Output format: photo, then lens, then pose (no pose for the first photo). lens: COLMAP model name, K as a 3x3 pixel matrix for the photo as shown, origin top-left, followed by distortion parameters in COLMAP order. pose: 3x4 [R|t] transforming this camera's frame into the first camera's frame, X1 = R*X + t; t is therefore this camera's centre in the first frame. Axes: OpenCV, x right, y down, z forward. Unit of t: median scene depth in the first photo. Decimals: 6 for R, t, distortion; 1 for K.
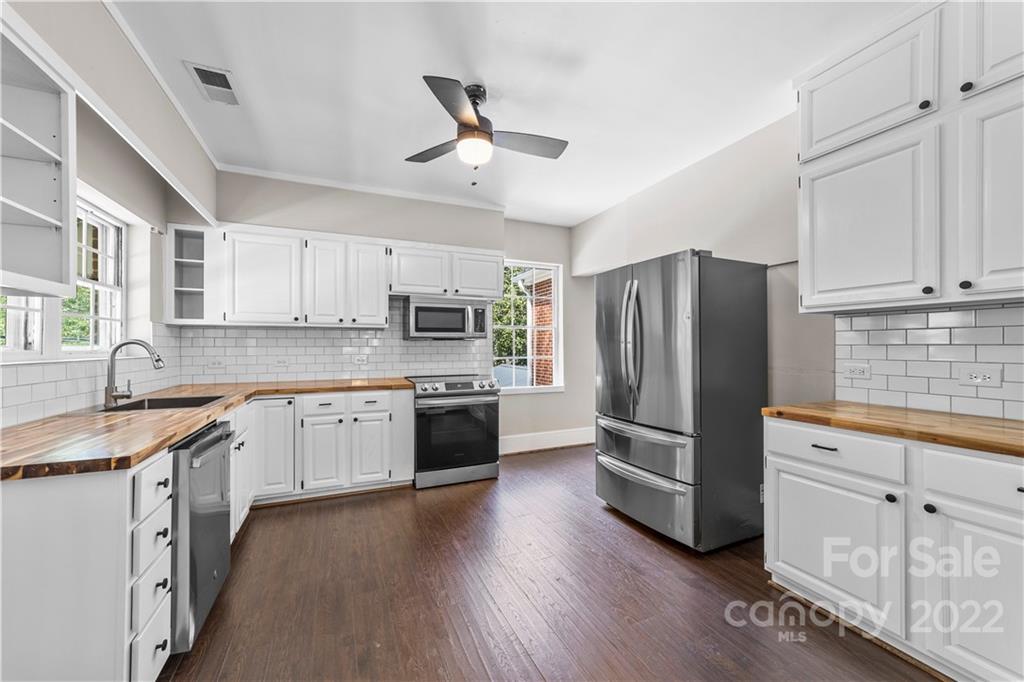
lens RADIAL K [[395.2, 0, 509.5], [0, 395.2, 344.9], [0, 0, 1]] dist [-0.007778, 0.003396]
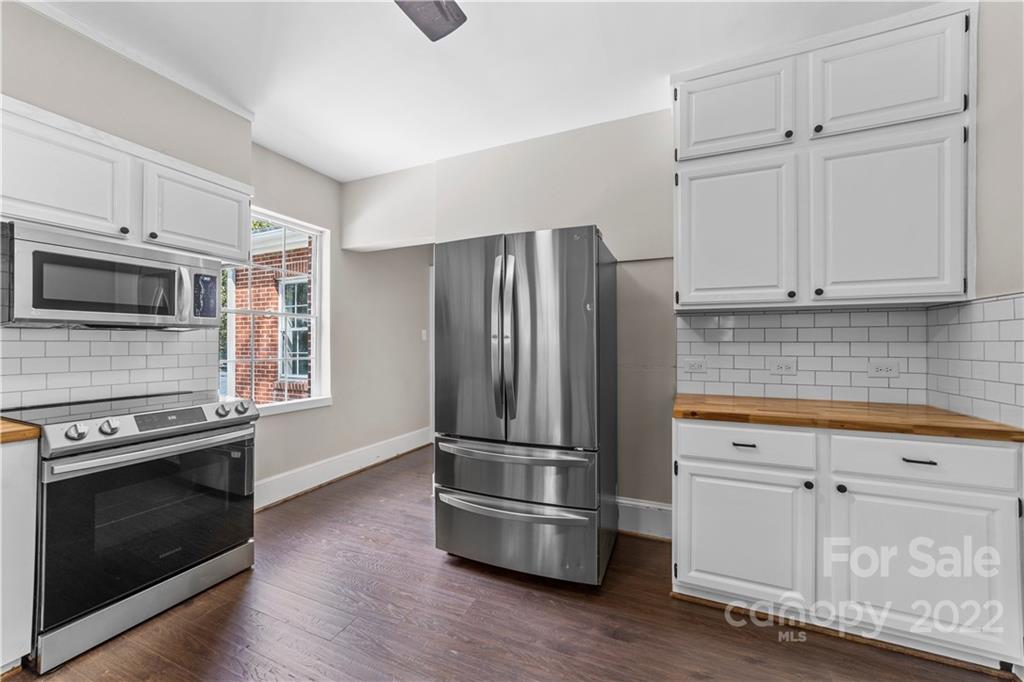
lens RADIAL K [[395.2, 0, 513.6], [0, 395.2, 340.6], [0, 0, 1]] dist [-0.007778, 0.003396]
pose [[0.735950, 0.008557, 0.676981, -0.166730], [-0.005552, 0.999963, -0.006604, 0.004522], [-0.677013, 0.001101, 0.735970, 0.367157]]
